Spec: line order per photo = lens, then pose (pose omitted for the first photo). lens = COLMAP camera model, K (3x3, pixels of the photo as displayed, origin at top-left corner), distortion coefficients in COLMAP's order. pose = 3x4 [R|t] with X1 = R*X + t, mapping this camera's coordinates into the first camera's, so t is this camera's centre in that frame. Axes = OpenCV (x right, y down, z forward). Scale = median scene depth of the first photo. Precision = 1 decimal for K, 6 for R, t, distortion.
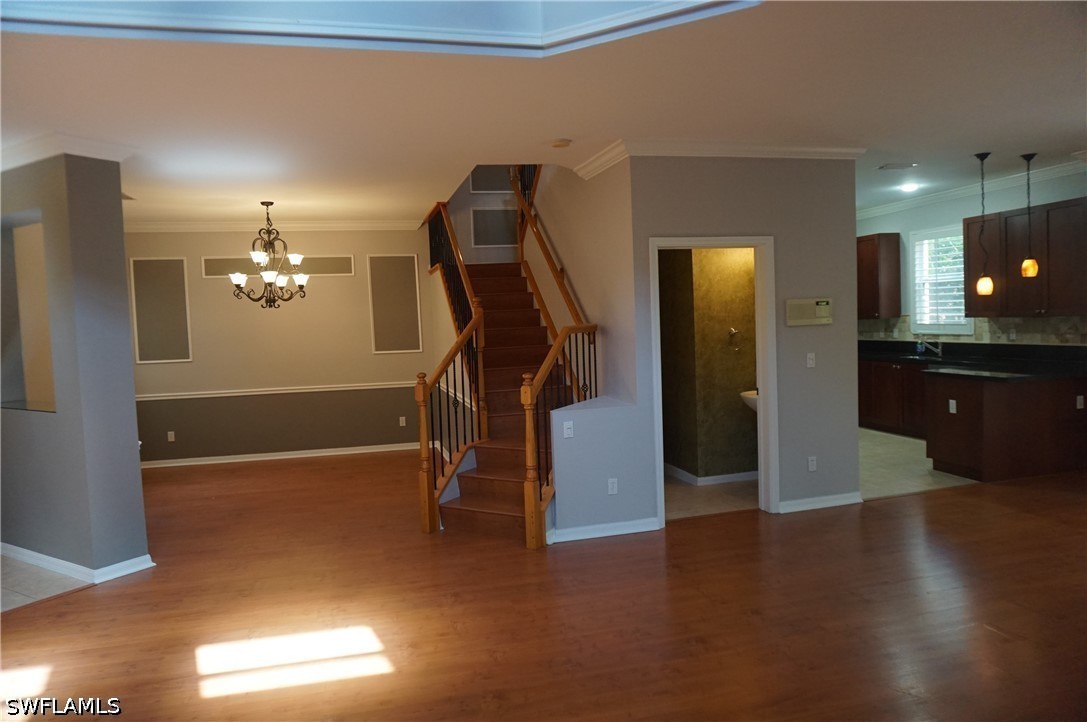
lens RADIAL K [[716.3, 0, 539.5], [0, 716.3, 367.8], [0, 0, 1]] dist [-0.057936, 0.035012]
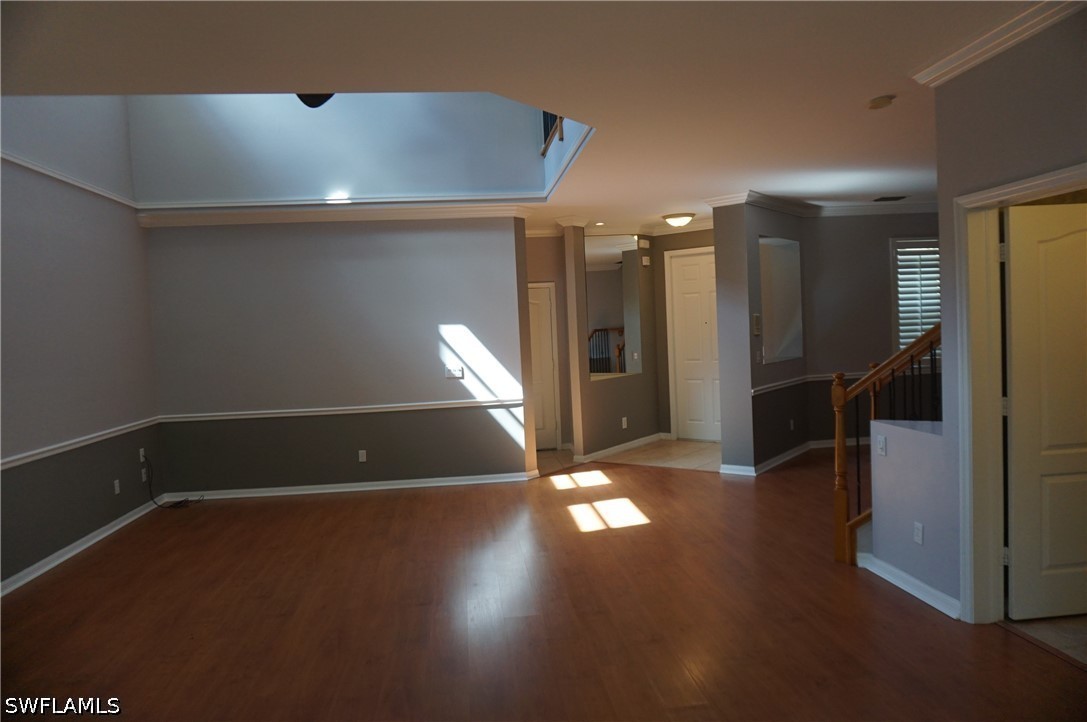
lens RADIAL K [[716.3, 0, 539.5], [0, 716.3, 367.8], [0, 0, 1]] dist [-0.057936, 0.035012]
pose [[-0.139810, 0.097252, -0.985391, 0.656914], [-0.010656, 0.994960, 0.099709, -0.059809], [0.990121, 0.024441, -0.138069, 0.515694]]
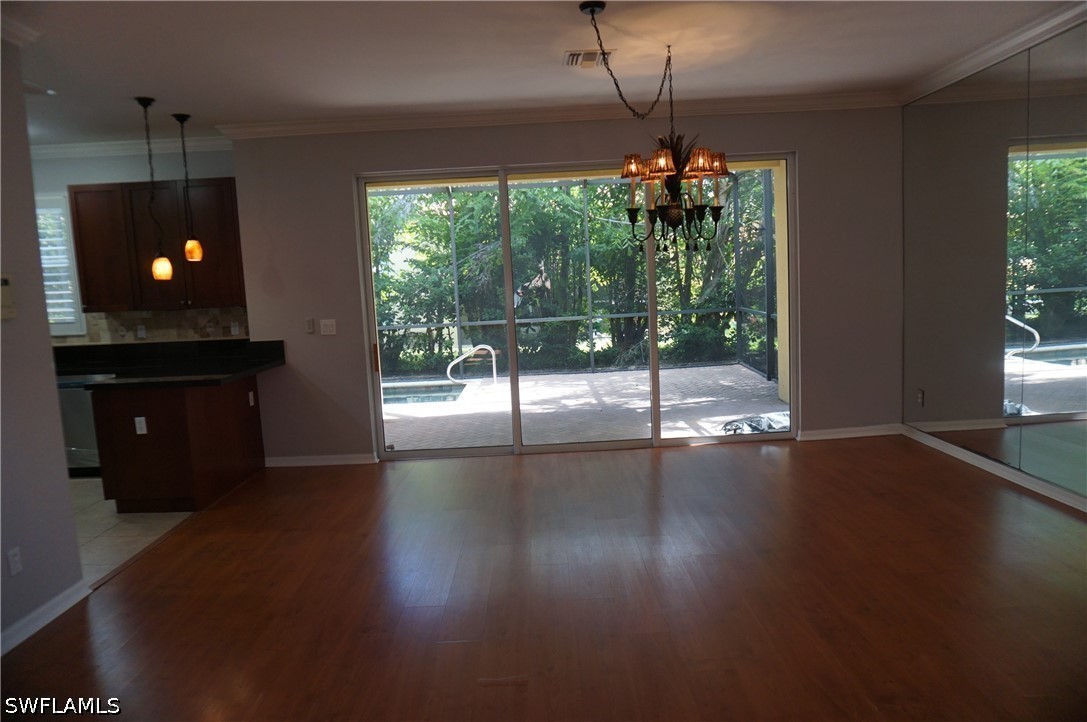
lens RADIAL K [[716.3, 0, 539.5], [0, 716.3, 367.8], [0, 0, 1]] dist [-0.057936, 0.035012]
pose [[0.246110, -0.084141, 0.965583, -0.035070], [0.094435, 0.993567, 0.062510, -0.012561], [-0.964630, 0.075801, 0.252473, 0.343825]]
